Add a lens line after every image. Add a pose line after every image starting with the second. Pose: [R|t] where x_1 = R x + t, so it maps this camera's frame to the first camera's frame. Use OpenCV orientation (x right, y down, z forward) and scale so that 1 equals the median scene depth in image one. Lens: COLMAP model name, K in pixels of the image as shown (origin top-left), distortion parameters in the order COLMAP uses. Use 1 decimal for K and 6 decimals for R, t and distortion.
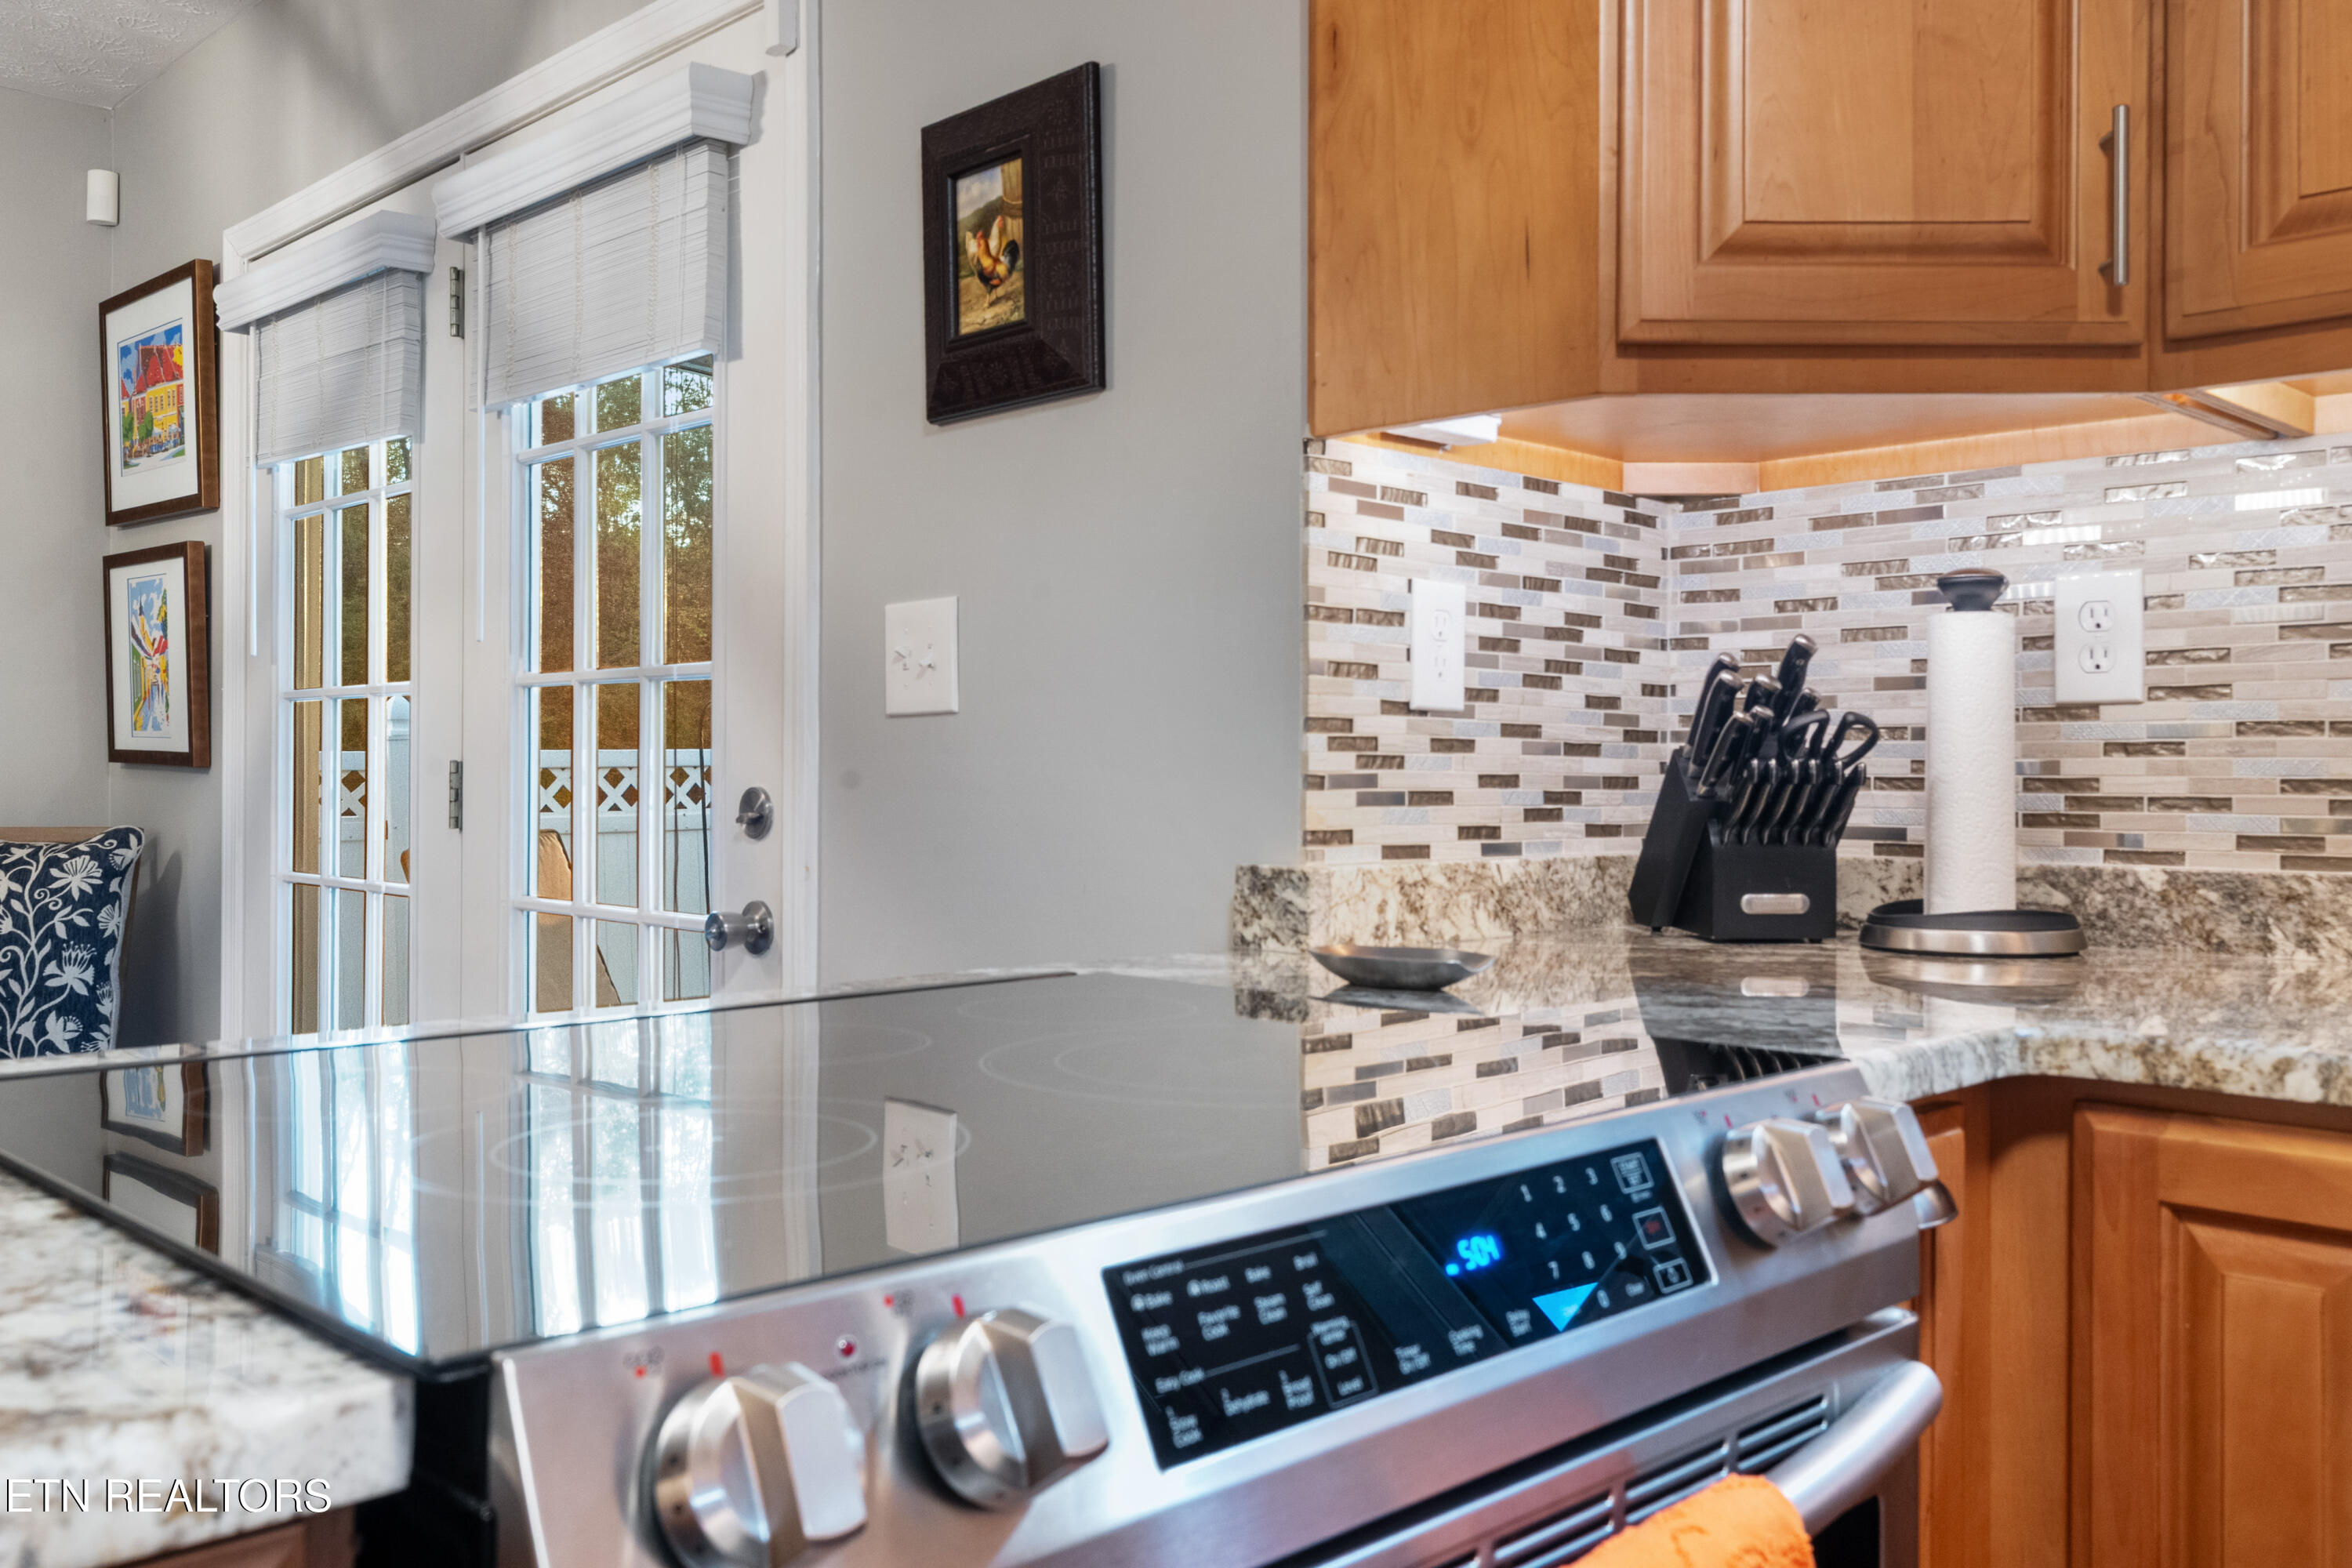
lens RADIAL K [[1970.2, 0, 1168.8], [0, 1970.2, 759.9], [0, 0, 1]] dist [-0.003028, 0.012210]
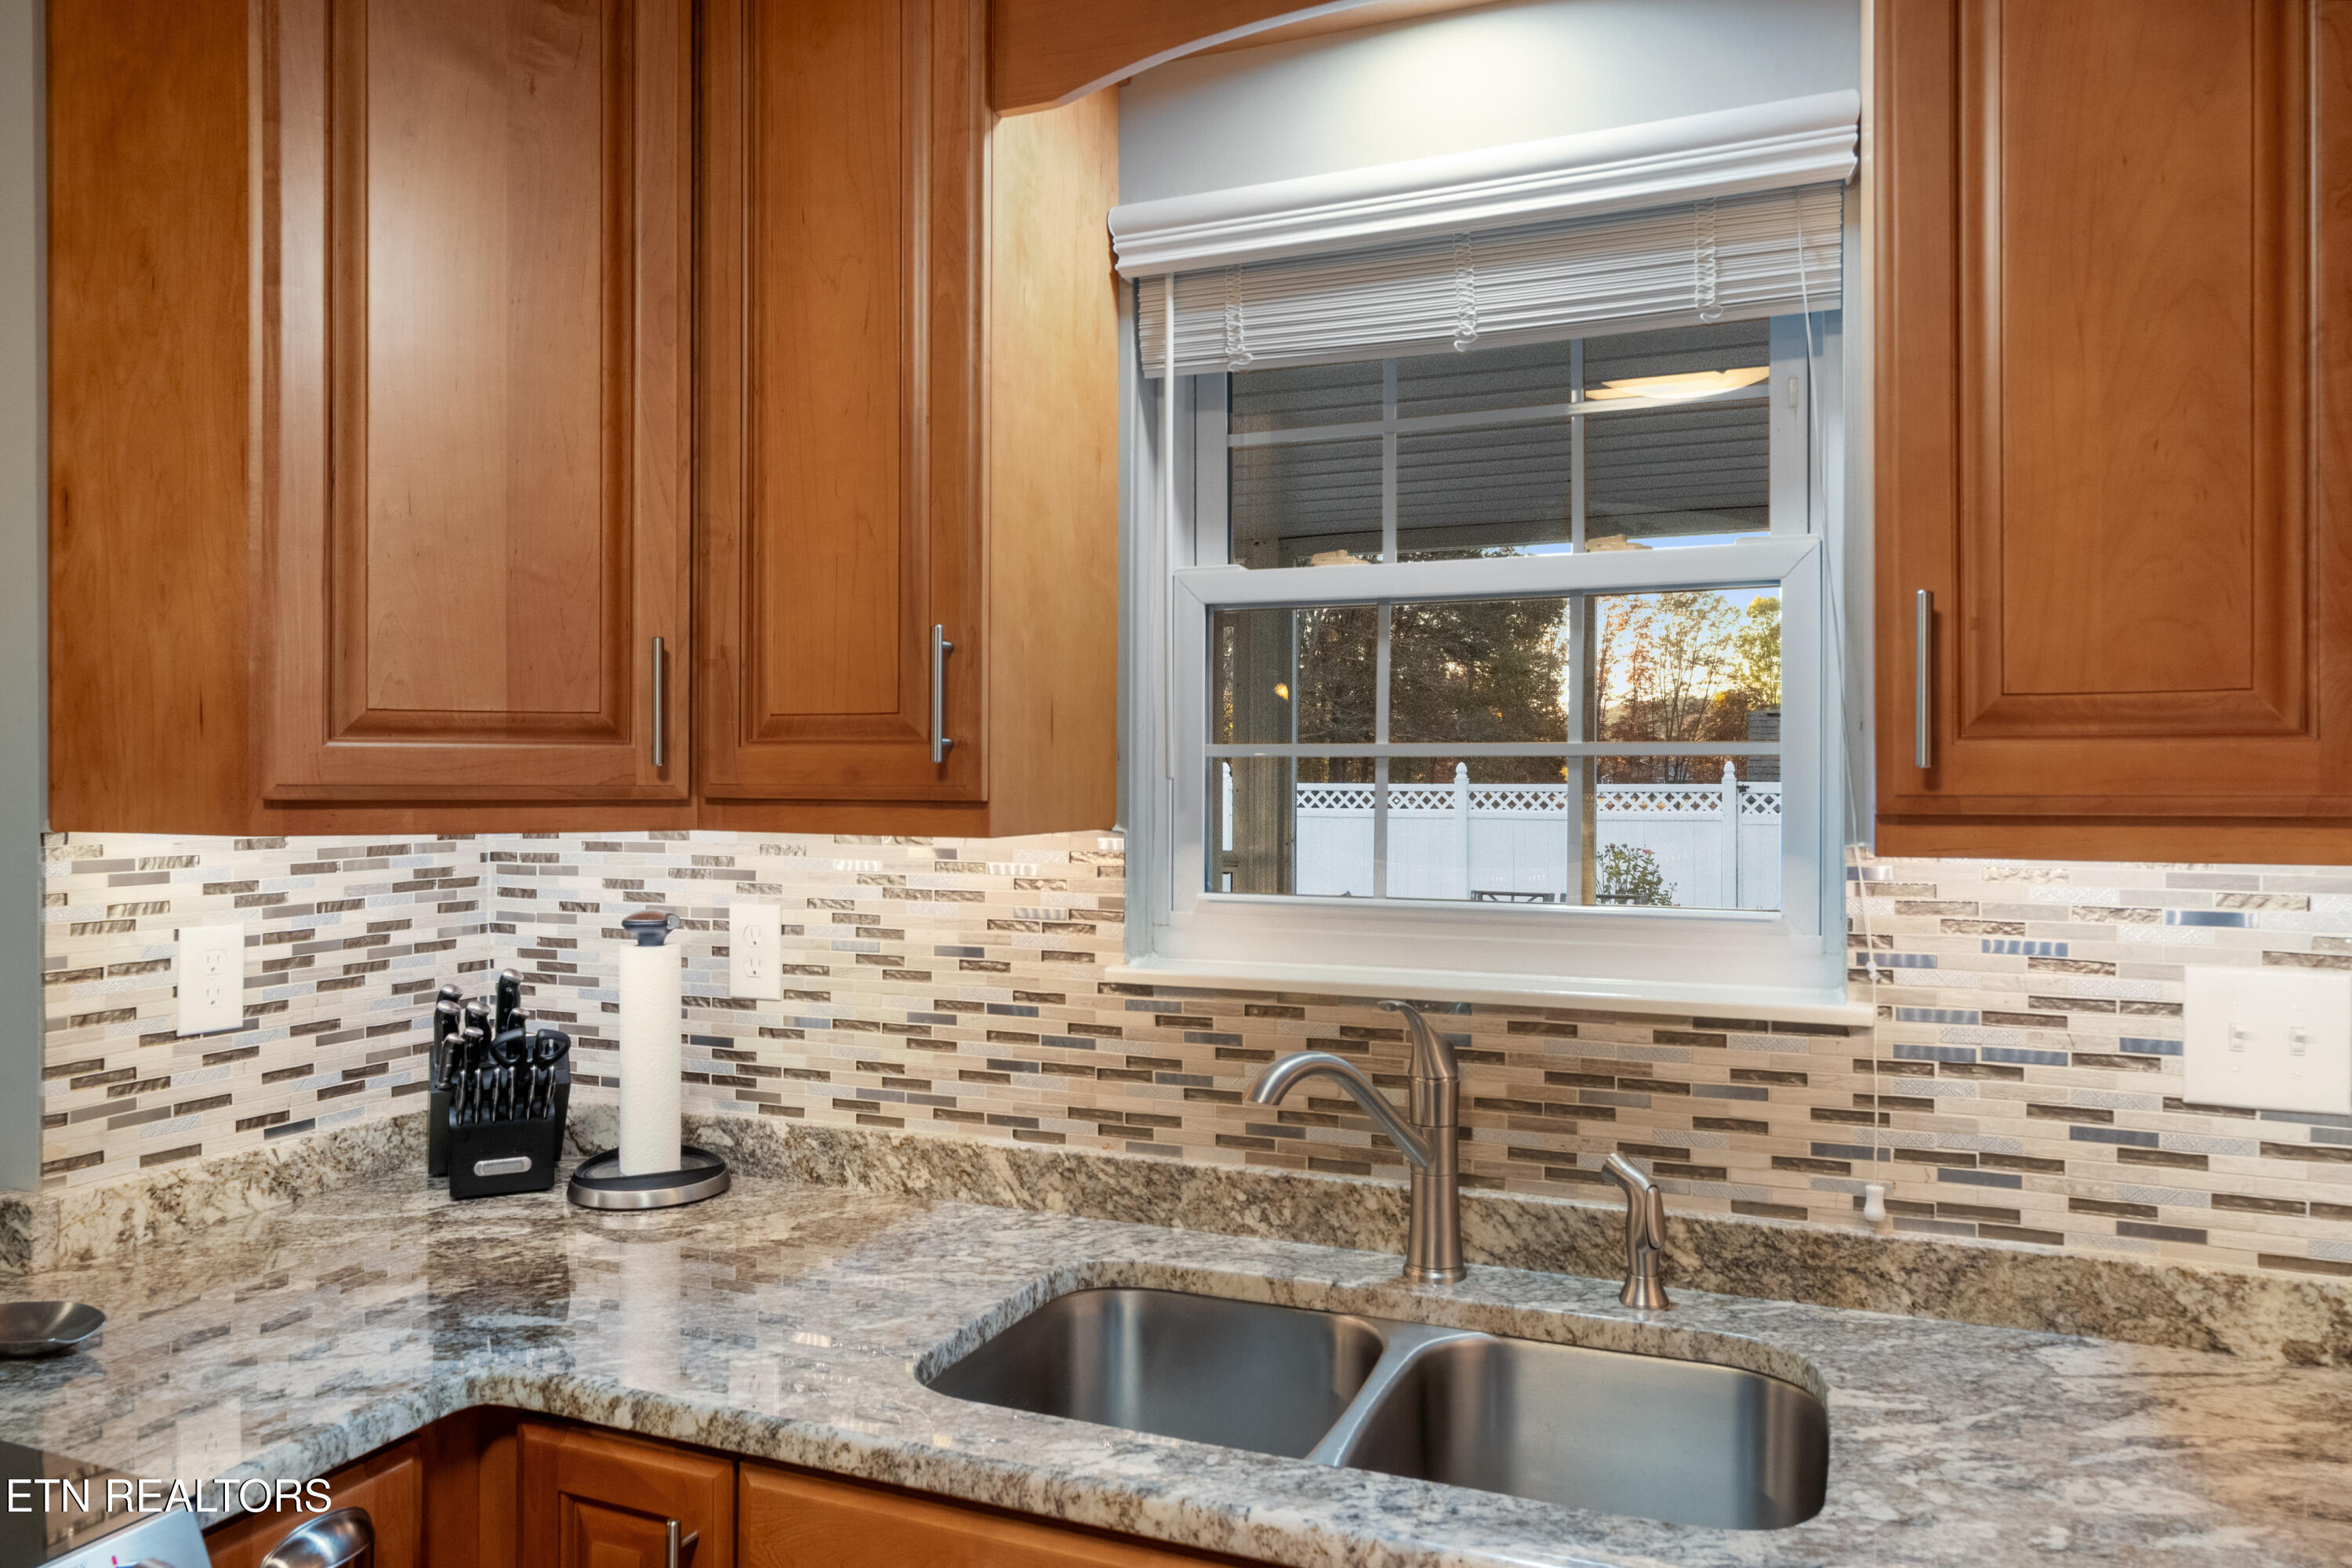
lens RADIAL K [[1567.1, 0, 1170.3], [0, 1567.1, 771.6], [0, 0, 1]] dist [0.002429, 0.002242]
pose [[0.919671, -0.001955, 0.392685, 0.305890], [-0.000819, 0.999976, 0.006897, -0.196299], [-0.392689, -0.006664, 0.919647, -0.131497]]
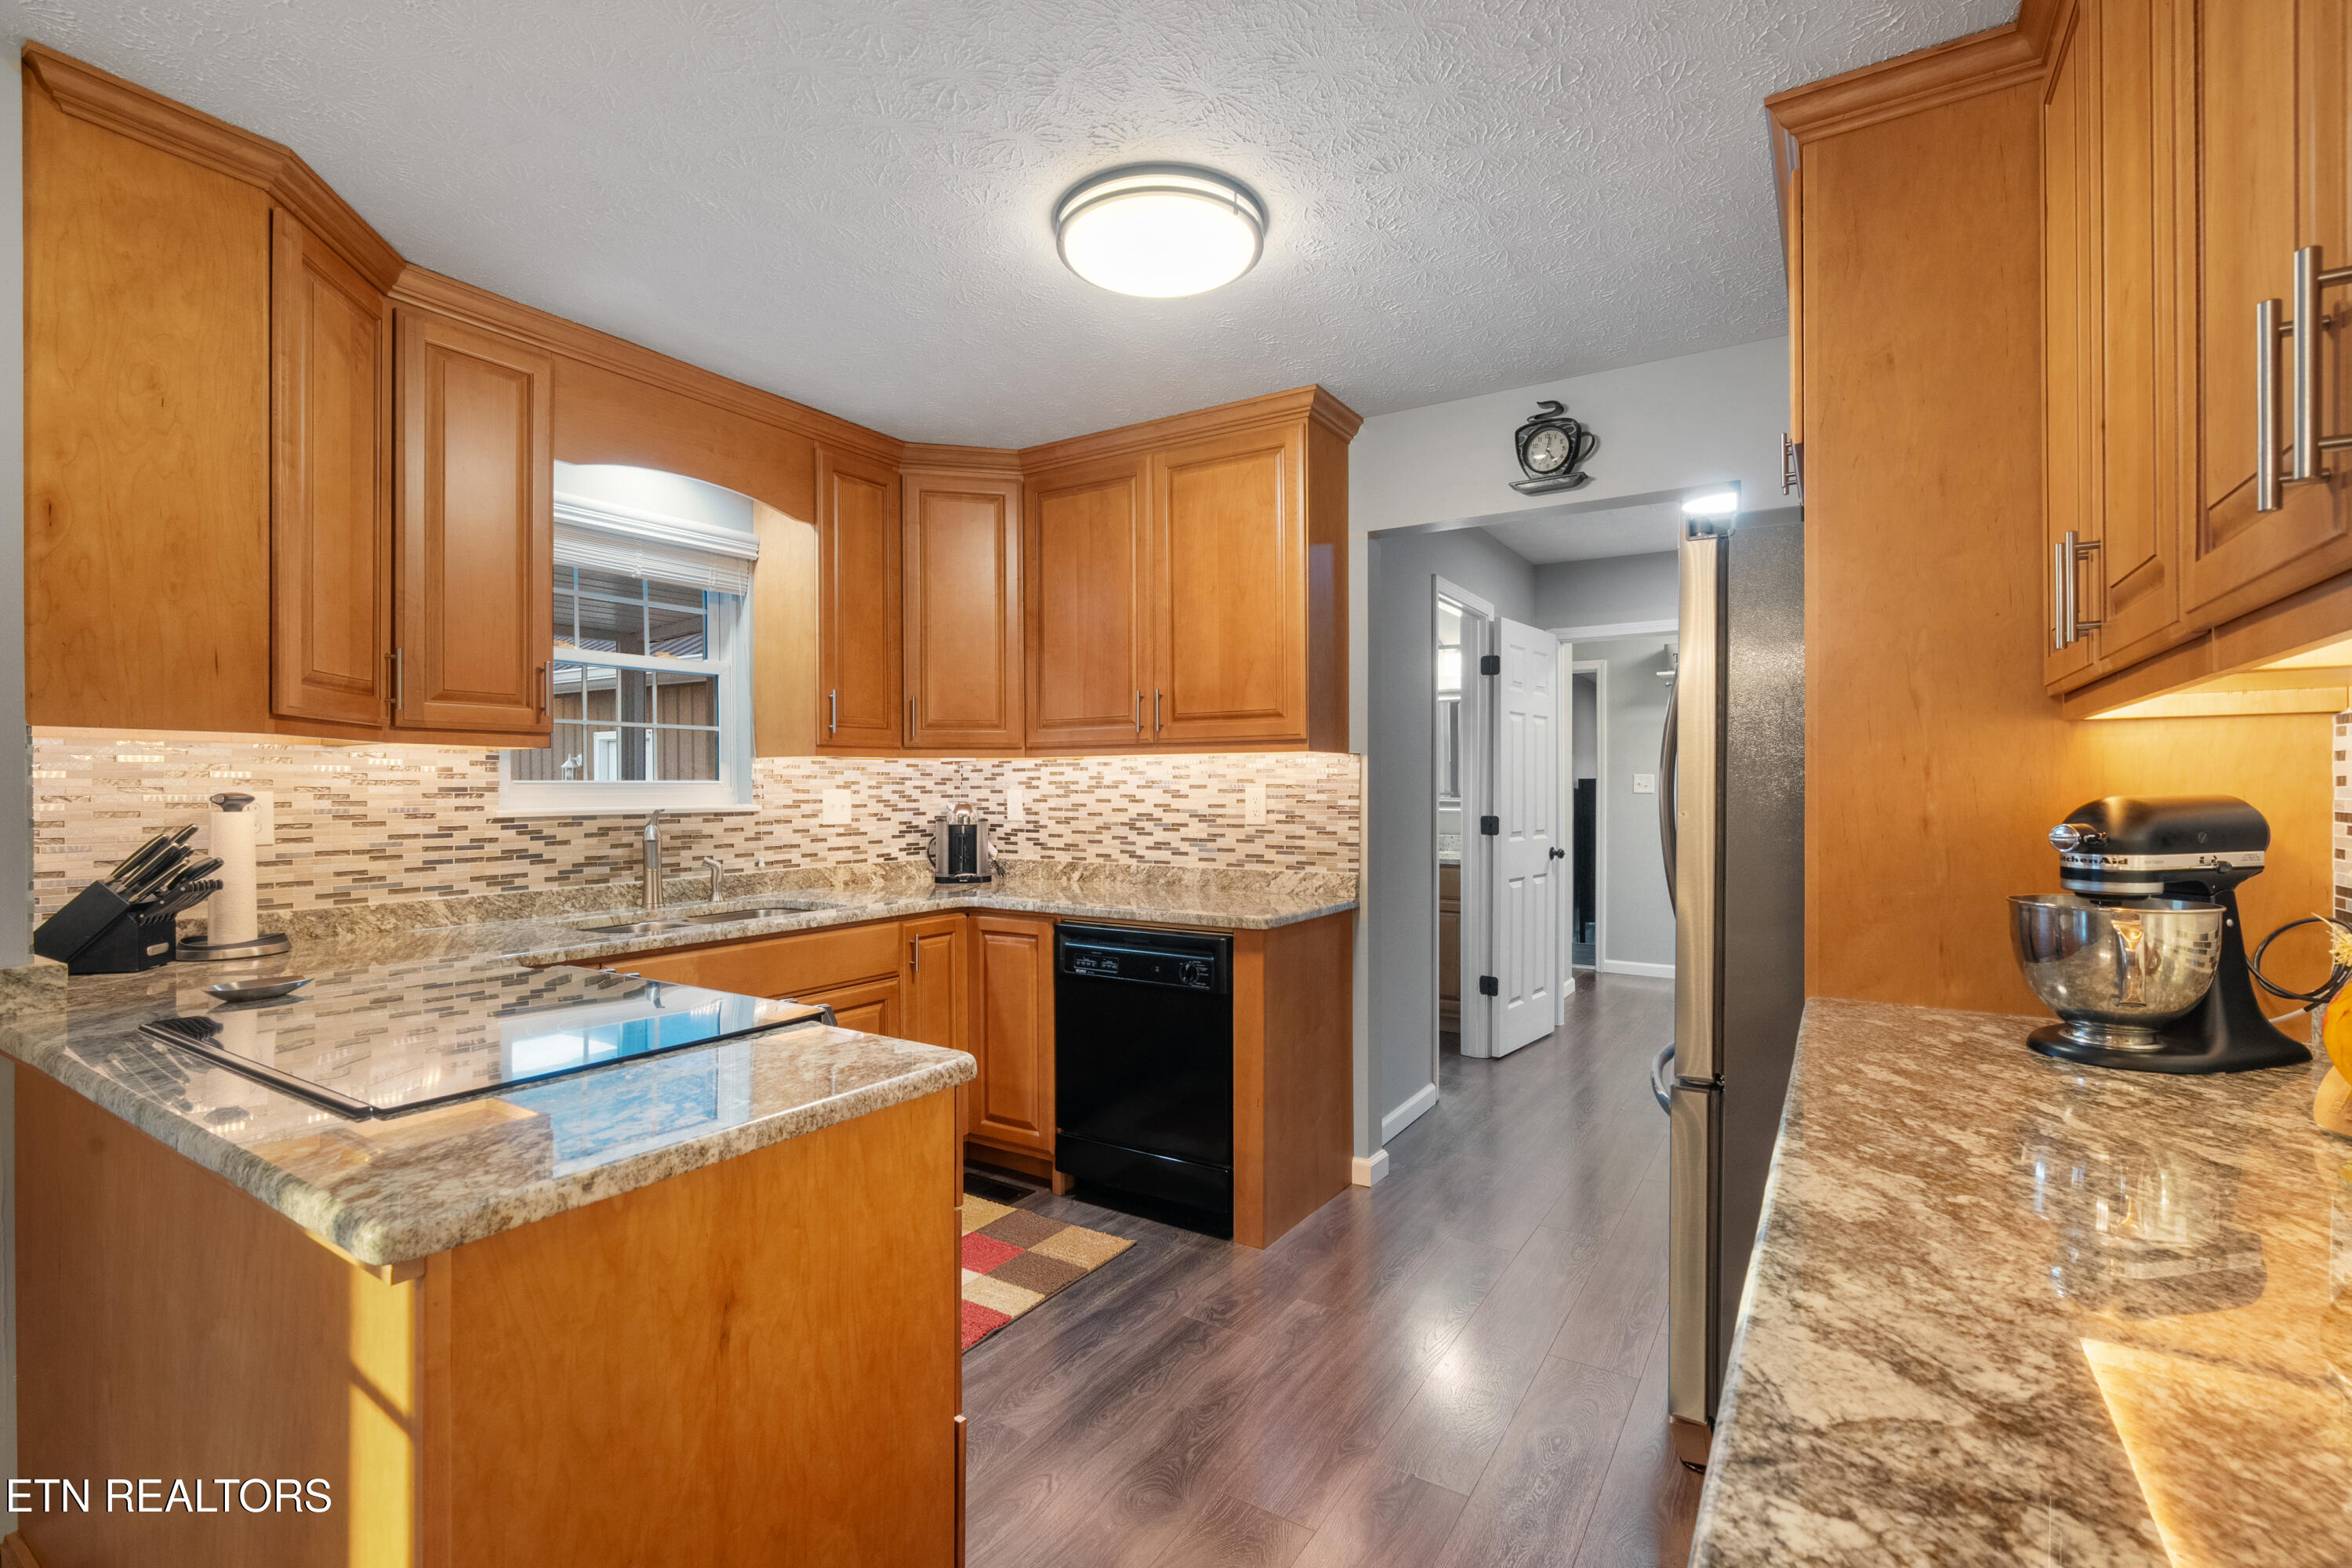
lens RADIAL K [[1062.9, 0, 1174.9], [0, 1062.9, 788.0], [0, 0, 1]] dist [-0.004384, 0.001099]
pose [[-0.228815, -0.004370, 0.973460, -1.046915], [-0.003338, 0.999988, 0.003704, -0.107608], [-0.973464, -0.002402, -0.228826, 0.196213]]
